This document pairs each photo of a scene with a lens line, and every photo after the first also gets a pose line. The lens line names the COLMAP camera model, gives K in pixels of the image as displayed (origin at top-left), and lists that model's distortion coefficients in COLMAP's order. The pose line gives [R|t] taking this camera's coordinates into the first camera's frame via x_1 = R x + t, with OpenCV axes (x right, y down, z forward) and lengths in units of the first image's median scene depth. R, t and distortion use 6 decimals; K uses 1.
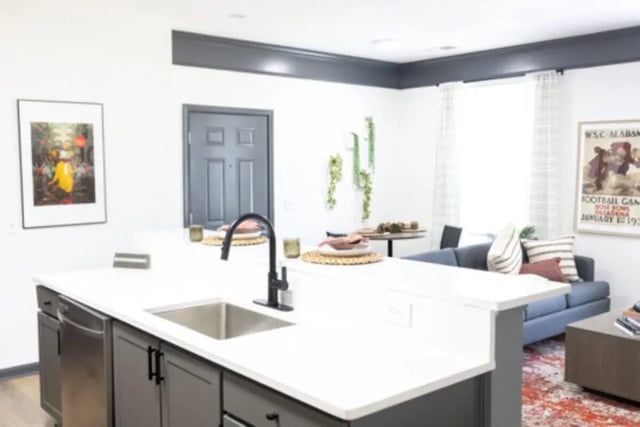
lens RADIAL K [[632.7, 0, 319.2], [0, 632.7, 213.5], [0, 0, 1]] dist [0.015488, 0.000000]
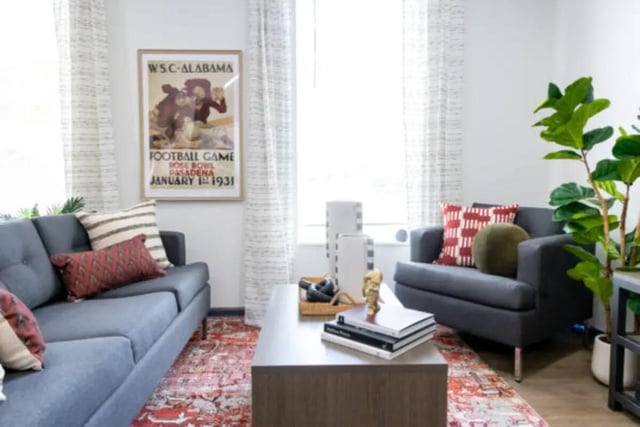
lens RADIAL K [[477.8, 0, 318.8], [0, 477.8, 211.9], [0, 0, 1]] dist [-0.000282, 0.000754]
pose [[0.638120, -0.060888, 0.767525, 0.114260], [0.065696, 0.997538, 0.024515, 0.042690], [-0.767129, 0.034780, 0.640550, 0.515999]]
